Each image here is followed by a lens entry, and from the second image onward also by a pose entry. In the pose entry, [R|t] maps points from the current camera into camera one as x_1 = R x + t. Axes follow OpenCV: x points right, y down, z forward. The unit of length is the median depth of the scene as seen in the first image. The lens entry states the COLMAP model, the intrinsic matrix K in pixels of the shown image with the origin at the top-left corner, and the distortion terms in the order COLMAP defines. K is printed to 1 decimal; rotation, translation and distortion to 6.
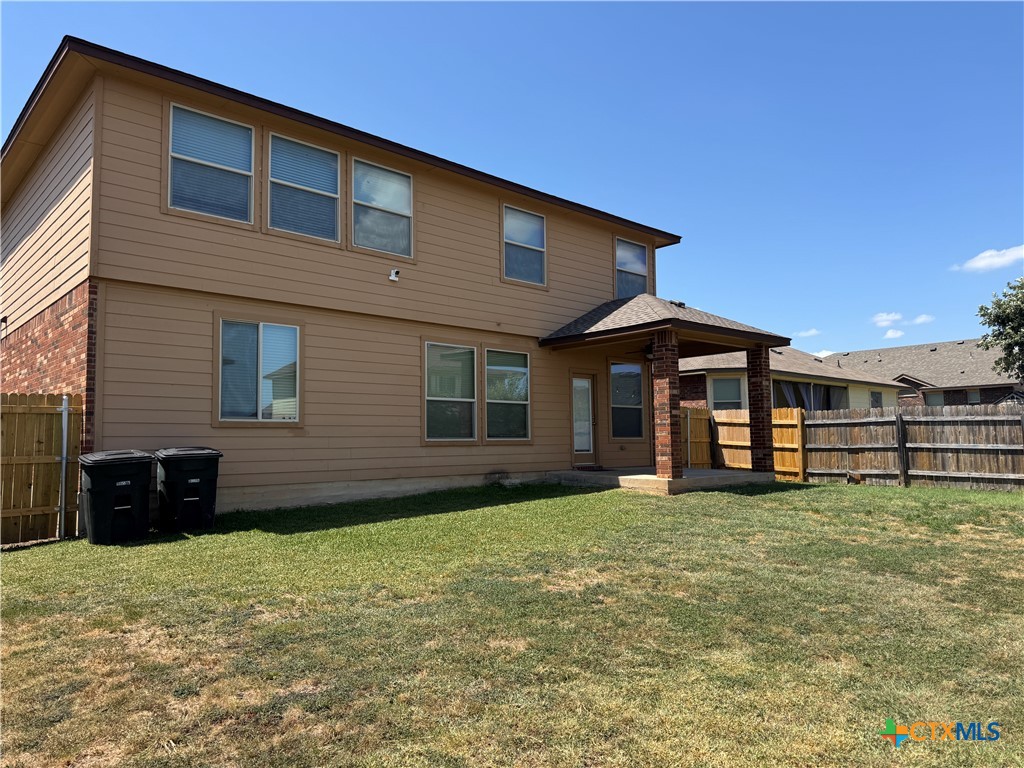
lens RADIAL K [[723.1, 0, 511.0], [0, 723.1, 386.8], [0, 0, 1]] dist [-0.003526, -0.001591]
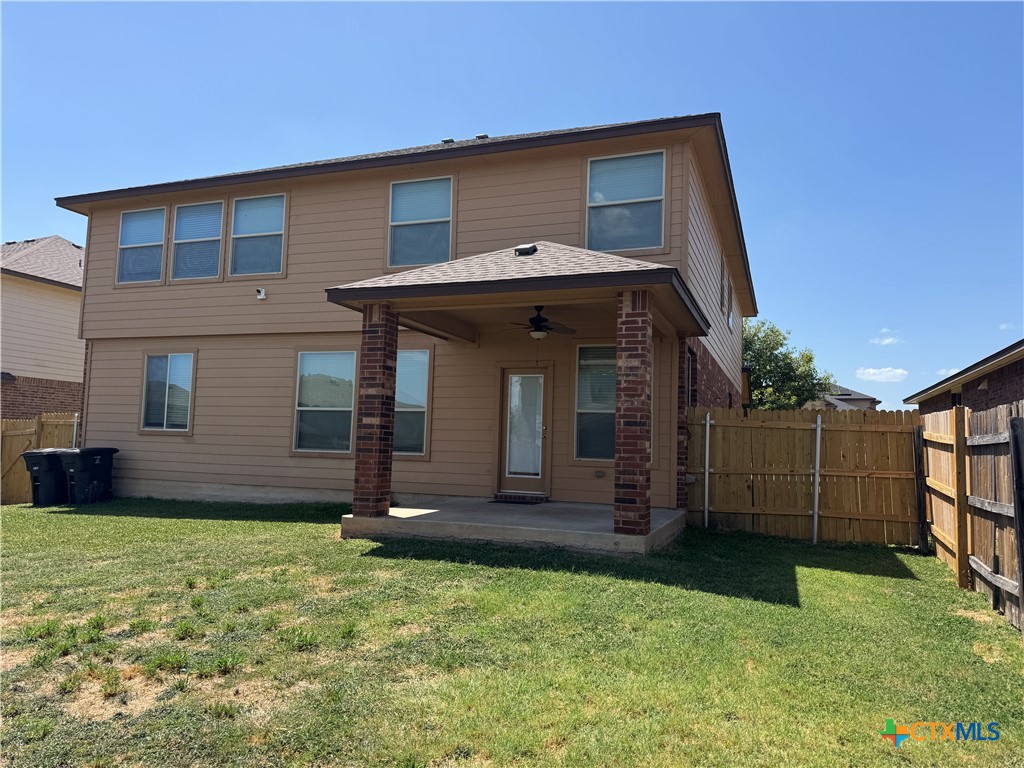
lens RADIAL K [[723.1, 0, 512.2], [0, 723.1, 381.9], [0, 0, 1]] dist [-0.003526, -0.001591]
pose [[0.442548, -0.056212, -0.894981, 0.956155], [0.035423, 0.998350, -0.045188, 0.036384], [0.896045, -0.011705, 0.443809, 0.864204]]
